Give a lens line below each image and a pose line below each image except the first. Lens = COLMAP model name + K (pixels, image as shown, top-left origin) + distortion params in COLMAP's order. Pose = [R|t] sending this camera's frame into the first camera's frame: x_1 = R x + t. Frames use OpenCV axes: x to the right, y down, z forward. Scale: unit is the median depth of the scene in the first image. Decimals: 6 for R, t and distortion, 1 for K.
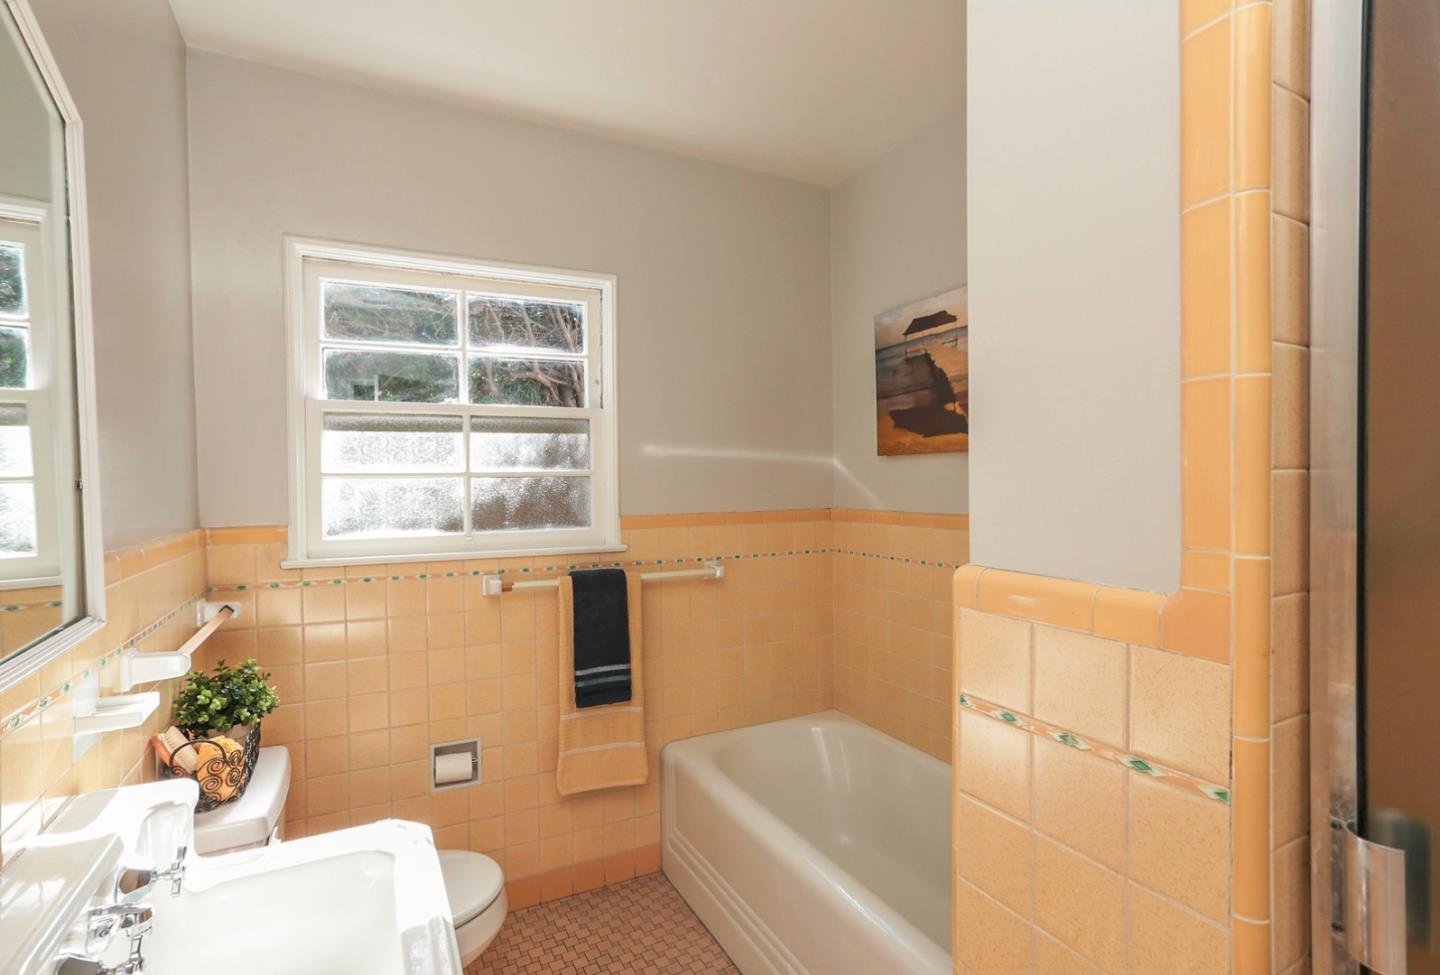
lens RADIAL K [[711.5, 0, 720.0], [0, 711.5, 487.5], [0, 0, 1]] dist [-0.053072, 0.045594]
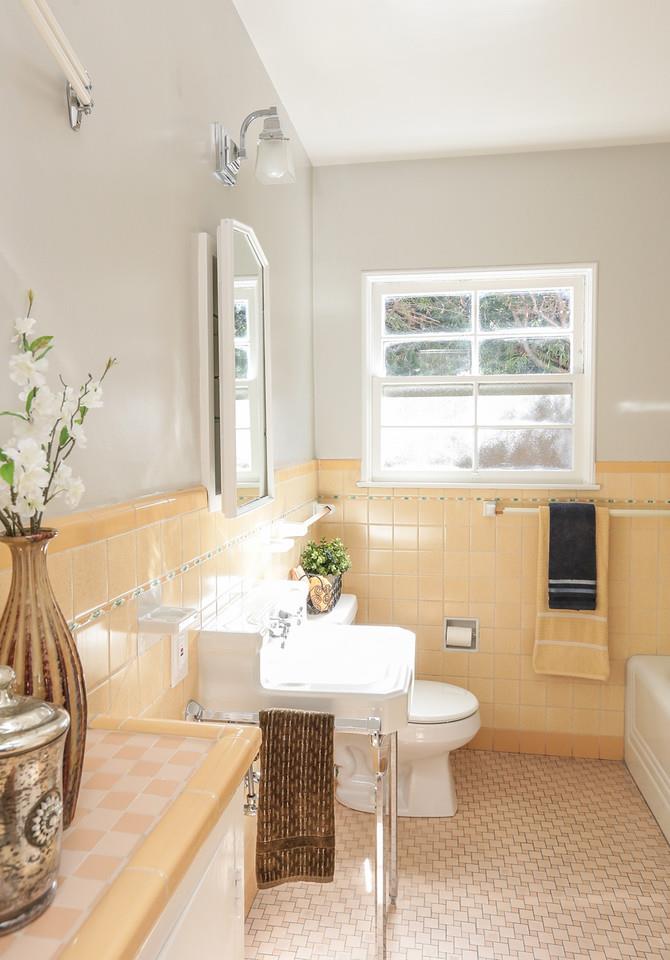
lens RADIAL K [[713.6, 0, 335.0], [0, 713.6, 480.0], [0, 0, 1]] dist [0.001600, -0.000194]
pose [[0.810320, 0.048922, -0.583941, 0.231250], [-0.013552, 0.997807, 0.064790, -0.001700], [0.585831, -0.044587, 0.809206, -0.277136]]
